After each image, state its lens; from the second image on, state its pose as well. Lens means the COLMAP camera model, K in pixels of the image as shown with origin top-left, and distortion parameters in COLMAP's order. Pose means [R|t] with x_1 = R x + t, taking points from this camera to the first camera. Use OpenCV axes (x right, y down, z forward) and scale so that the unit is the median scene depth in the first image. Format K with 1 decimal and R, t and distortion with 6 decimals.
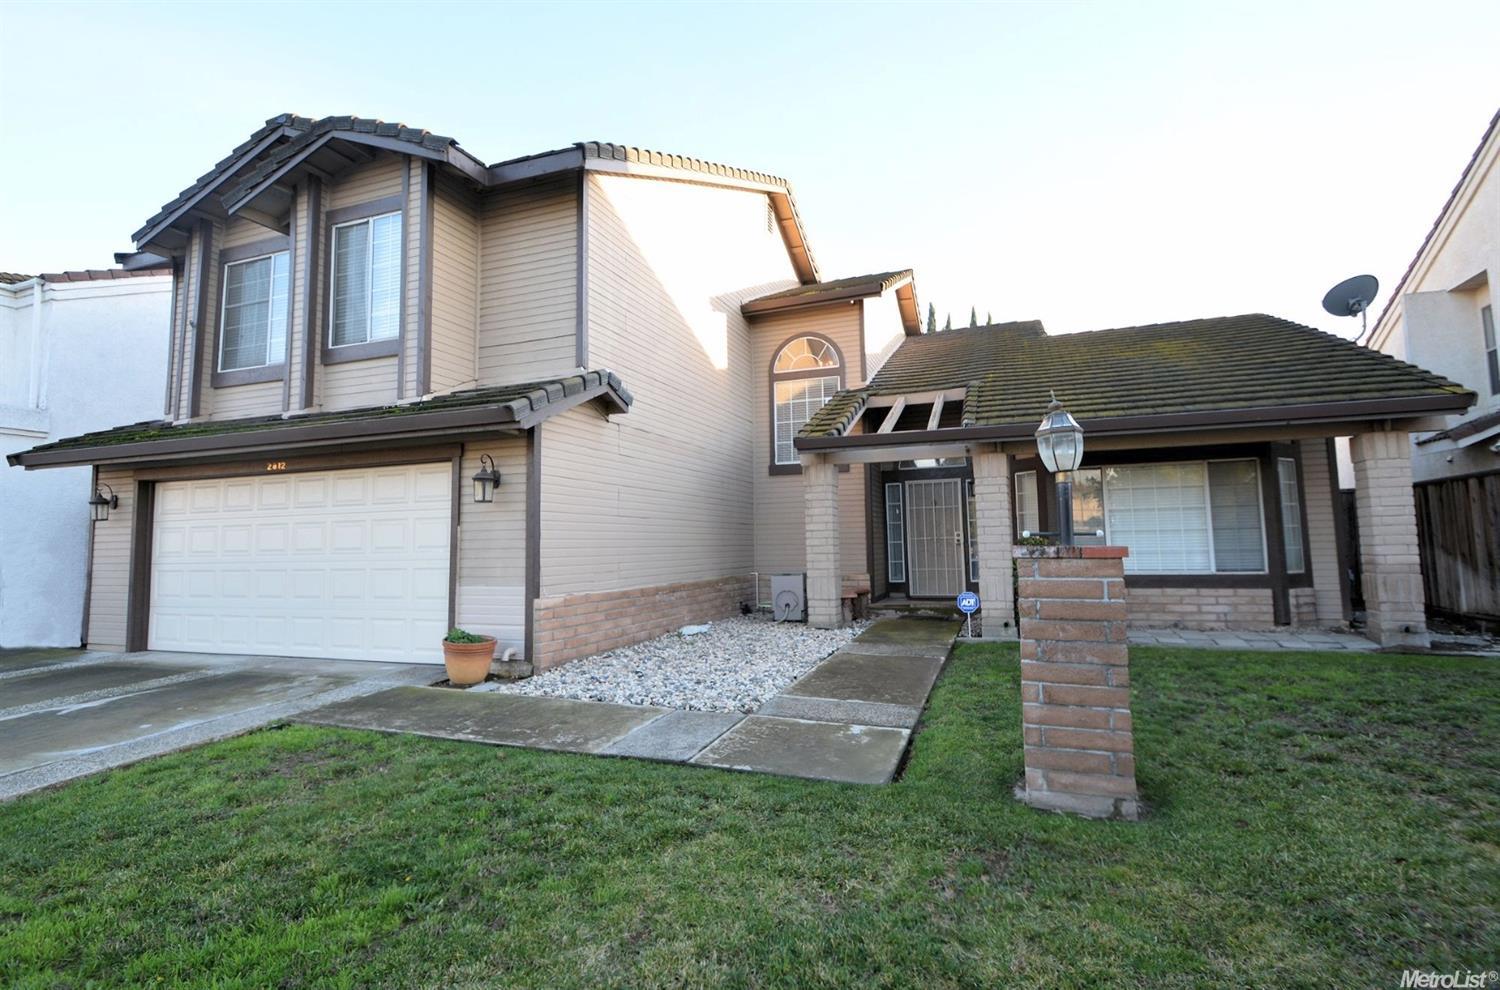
lens RADIAL K [[718.8, 0, 841.5], [0, 718.8, 488.6], [0, 0, 1]] dist [0.002932, -0.011663]
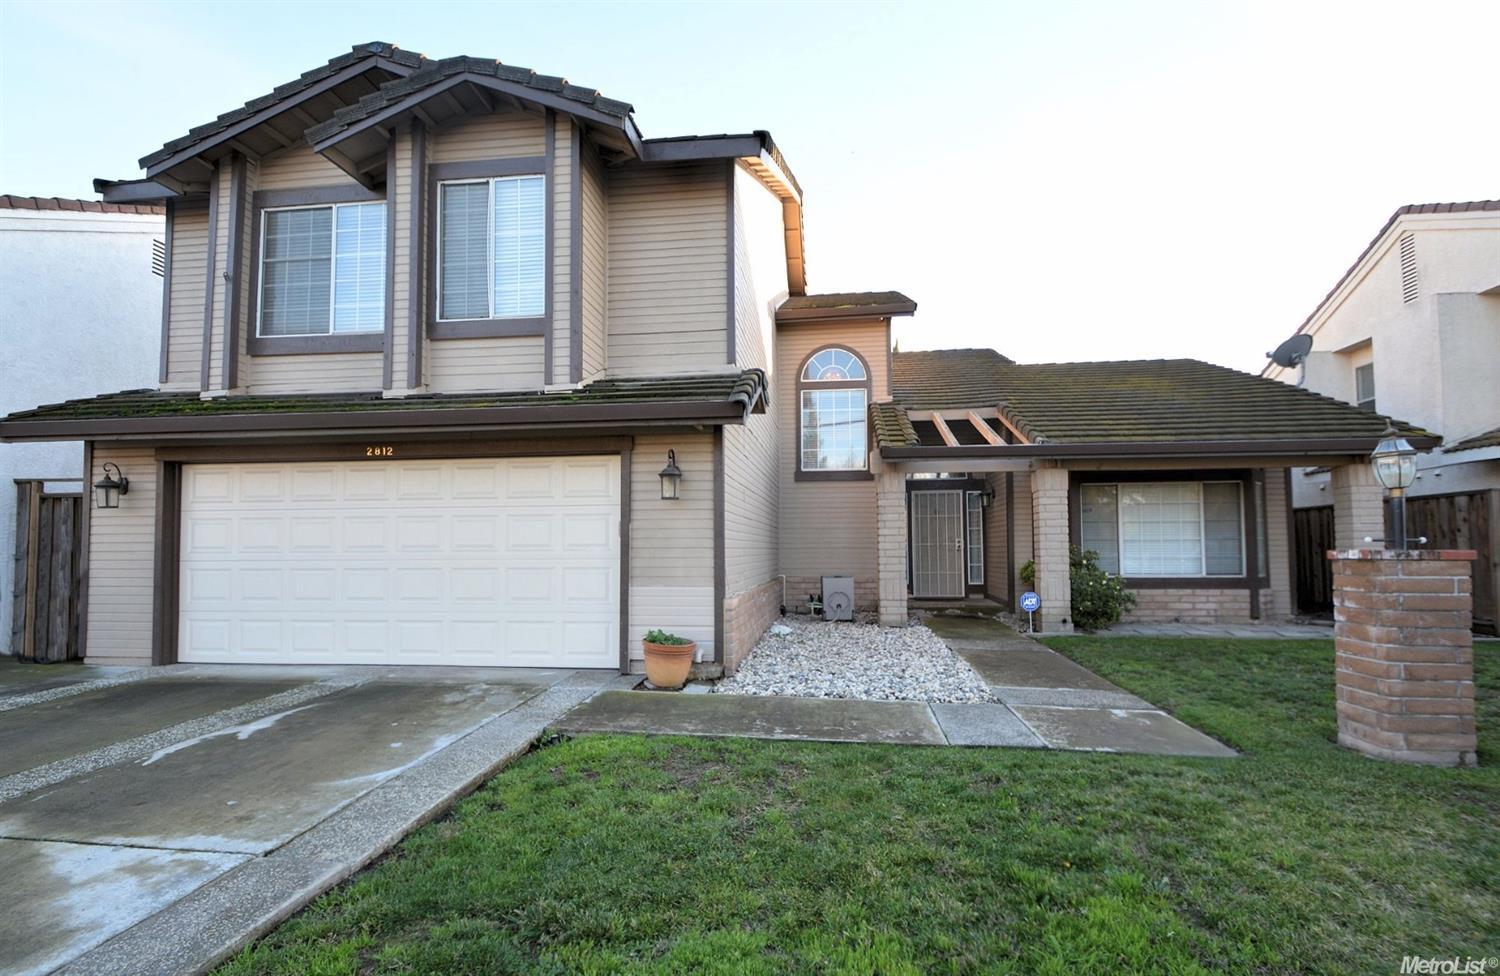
lens RADIAL K [[684.0, 0, 778.2], [0, 684.0, 530.0], [0, 0, 1]] dist [-0.000212, -0.010412]
pose [[0.974027, 0.019115, 0.225624, -0.482235], [-0.029606, 0.998627, 0.043206, 0.013955], [-0.224489, -0.048763, 0.973256, 0.065550]]
